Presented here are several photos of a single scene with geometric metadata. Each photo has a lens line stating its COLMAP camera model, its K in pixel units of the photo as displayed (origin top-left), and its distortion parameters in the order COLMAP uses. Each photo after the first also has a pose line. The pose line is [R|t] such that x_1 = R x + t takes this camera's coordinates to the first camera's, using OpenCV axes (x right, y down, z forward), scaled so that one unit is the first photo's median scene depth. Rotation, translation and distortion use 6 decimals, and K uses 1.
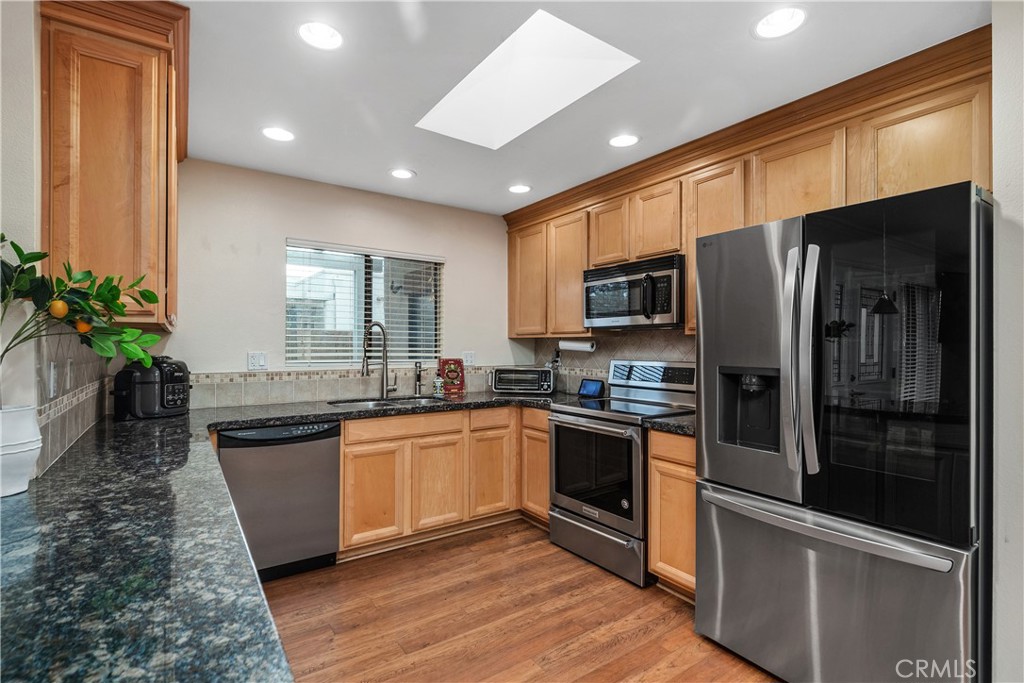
lens RADIAL K [[485.1, 0, 506.9], [0, 485.1, 344.6], [0, 0, 1]] dist [-0.000237, 0.000198]
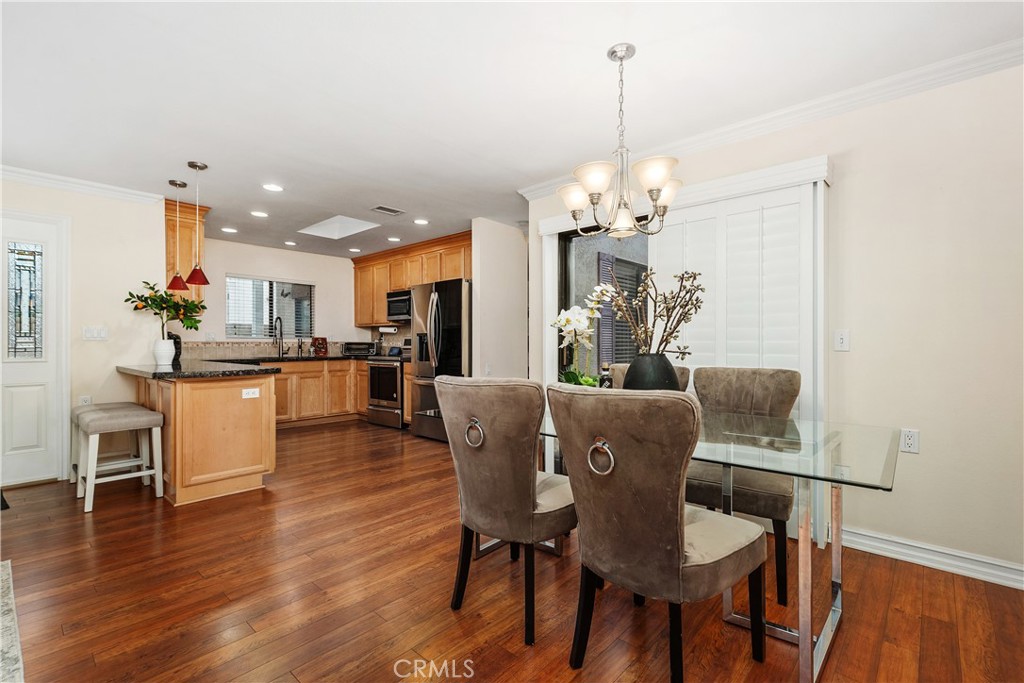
lens RADIAL K [[464.2, 0, 514.5], [0, 464.2, 342.3], [0, 0, 1]] dist [0.010535, -0.003097]
pose [[0.971942, -0.005772, 0.235150, 0.202968], [0.005732, 0.999983, 0.000854, 0.054590], [-0.235151, 0.000518, 0.971959, -0.961305]]
